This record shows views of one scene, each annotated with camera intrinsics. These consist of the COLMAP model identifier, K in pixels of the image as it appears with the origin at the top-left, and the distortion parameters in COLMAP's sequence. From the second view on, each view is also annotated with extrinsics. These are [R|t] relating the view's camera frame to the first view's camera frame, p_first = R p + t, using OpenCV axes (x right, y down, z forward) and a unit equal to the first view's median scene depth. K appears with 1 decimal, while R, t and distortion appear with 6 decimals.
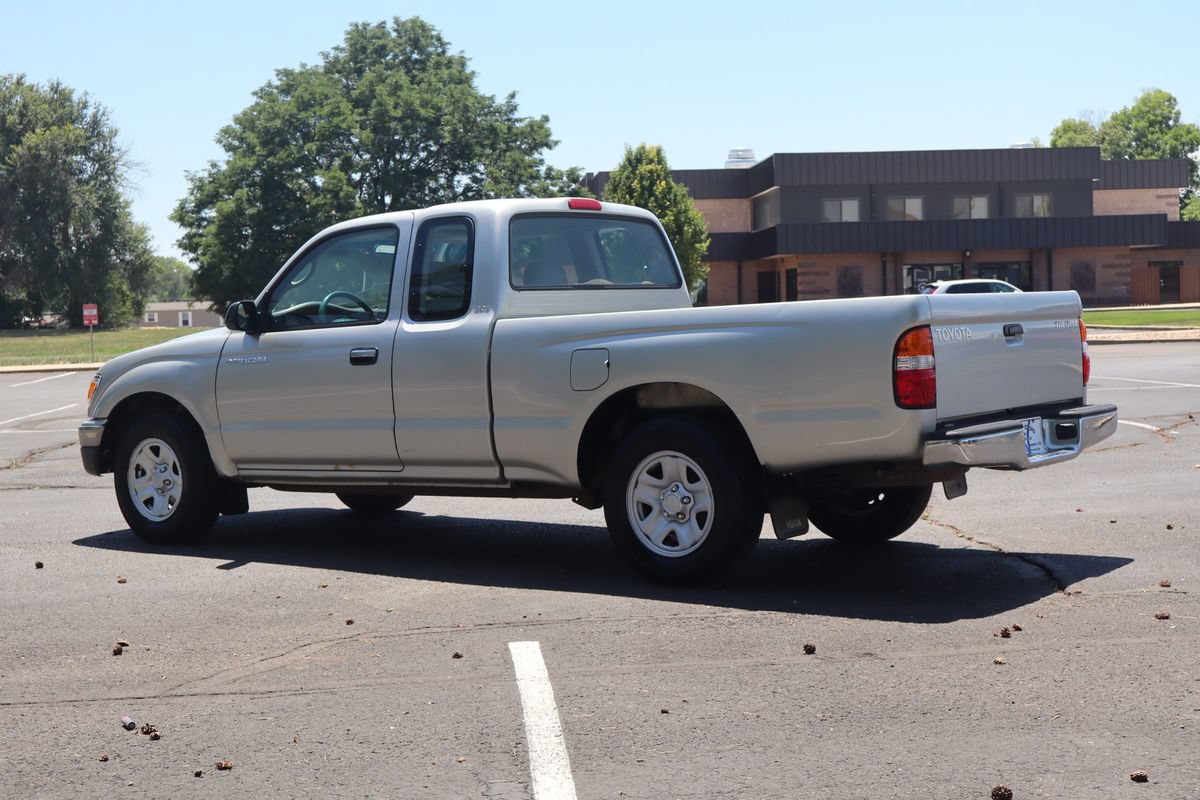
lens RADIAL K [[1692.8, 0, 600.0], [0, 1692.8, 400.0], [0, 0, 1]] dist [0.028258, -0.109155]
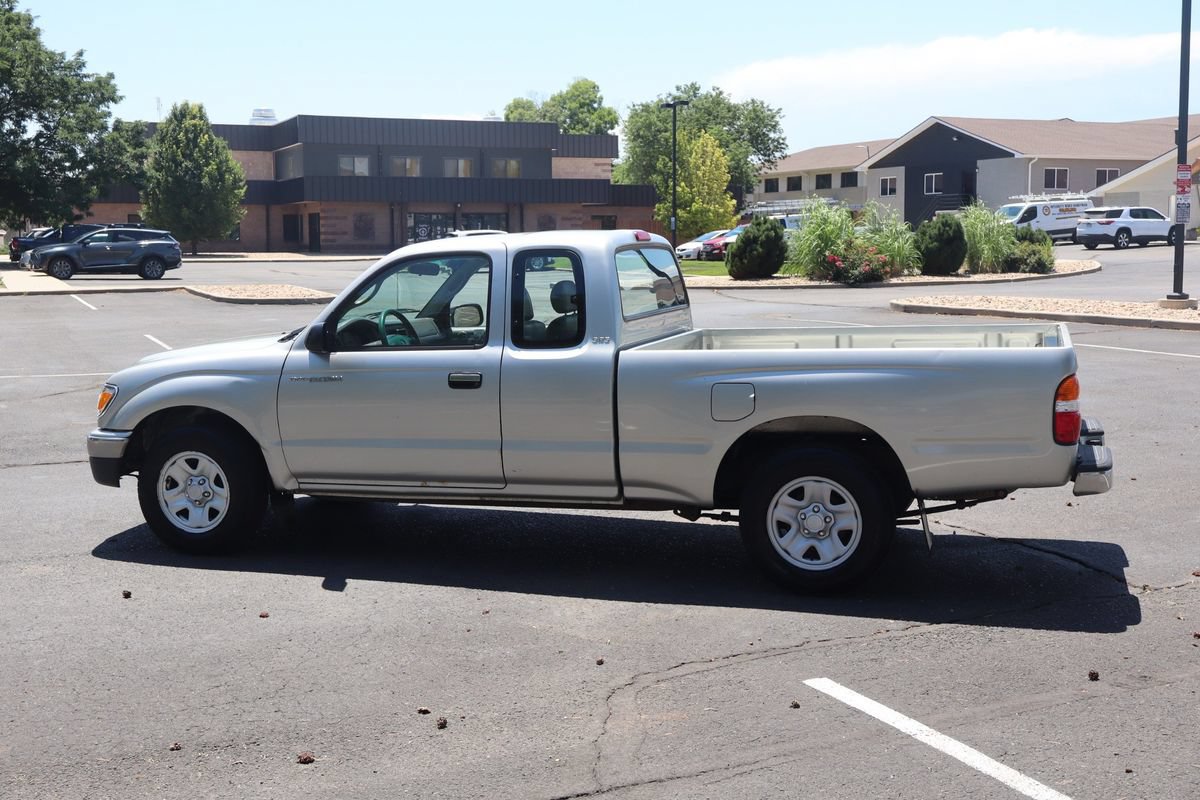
lens RADIAL K [[1368.4, 0, 600.0], [0, 1368.4, 400.0], [0, 0, 1]] dist [0.012427, -0.016263]
pose [[0.941115, -0.016659, 0.337676, -0.032352], [-0.004060, 0.998156, 0.060558, -0.006071], [-0.338062, -0.058363, 0.939312, 0.016300]]
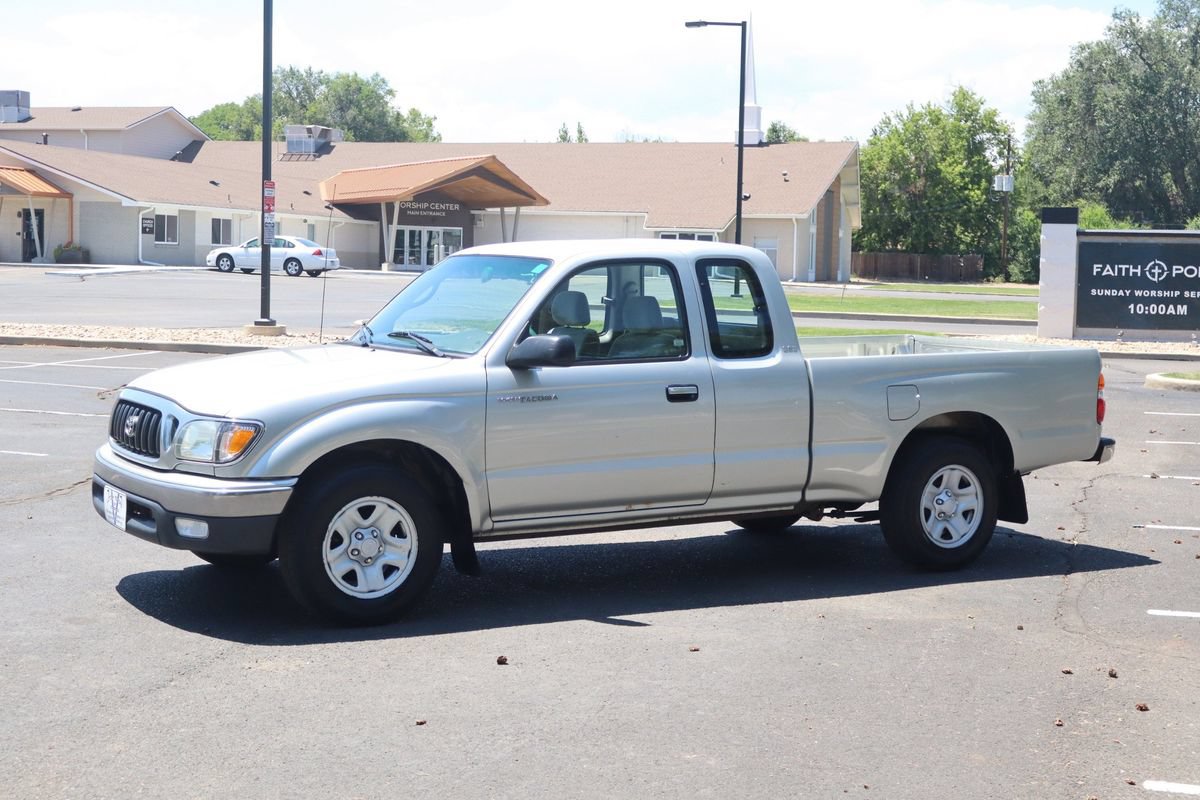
lens RADIAL K [[1692.8, 0, 600.0], [0, 1692.8, 400.0], [0, 0, 1]] dist [0.028258, -0.109155]
pose [[0.370953, -0.029759, 0.928175, -0.101078], [0.008414, 0.999553, 0.028684, -0.004716], [-0.928613, -0.002831, 0.371038, 0.062875]]
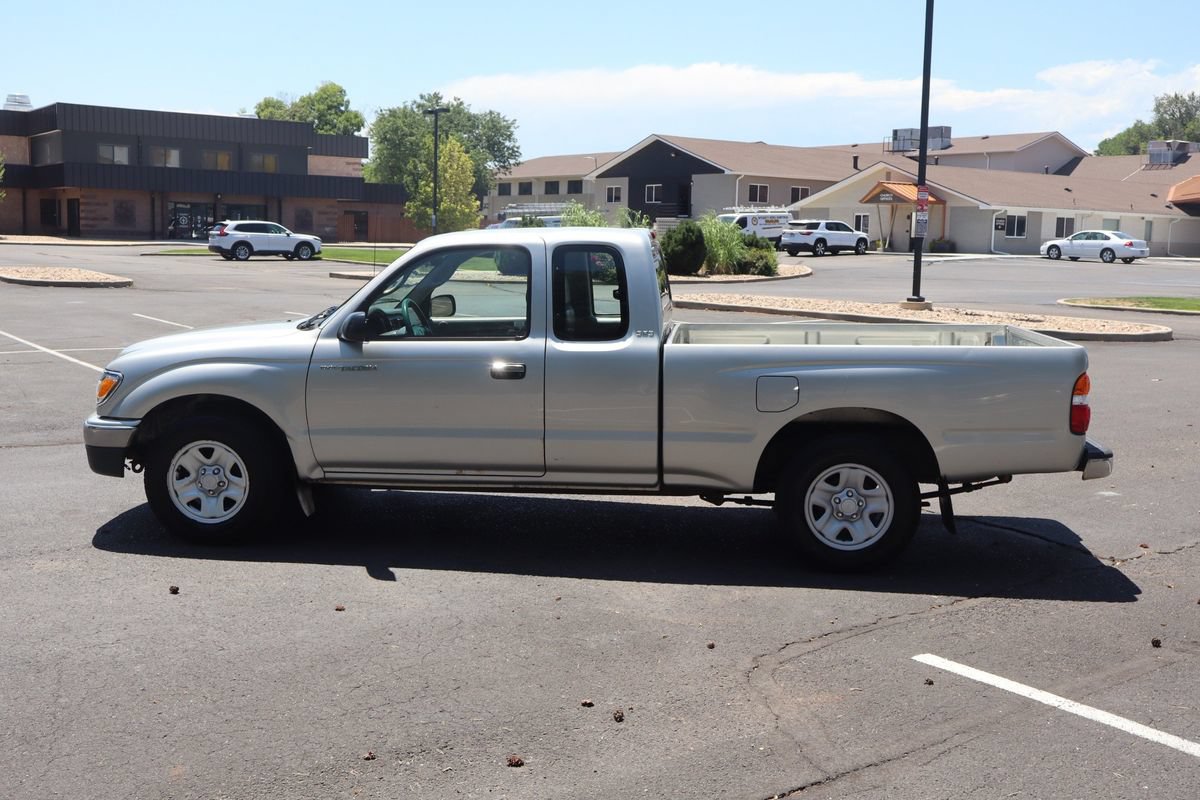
lens RADIAL K [[1234.8, 0, 600.0], [0, 1234.8, 400.0], [0, 0, 1]] dist [0.001244, -0.003416]
pose [[0.849511, -0.017545, 0.527279, -0.046807], [-0.024020, 0.997124, 0.071879, -0.006045], [-0.527024, -0.073727, 0.846646, 0.028585]]
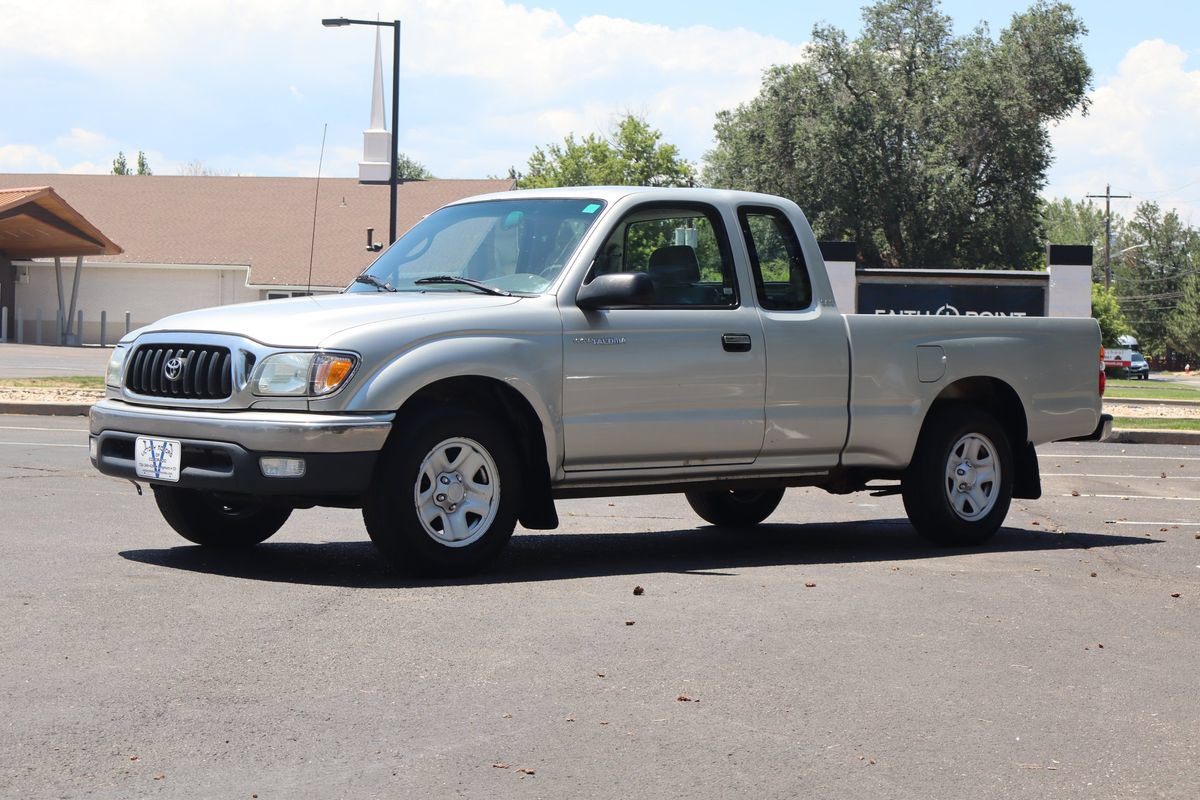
lens RADIAL K [[2209.8, 0, 600.0], [0, 2209.8, 400.0], [0, 0, 1]] dist [0.002895, 0.078392]
pose [[0.178861, 0.019682, 0.983677, -0.127265], [0.016737, 0.999594, -0.023044, 0.003110], [-0.983732, 0.020585, 0.178459, 0.079727]]
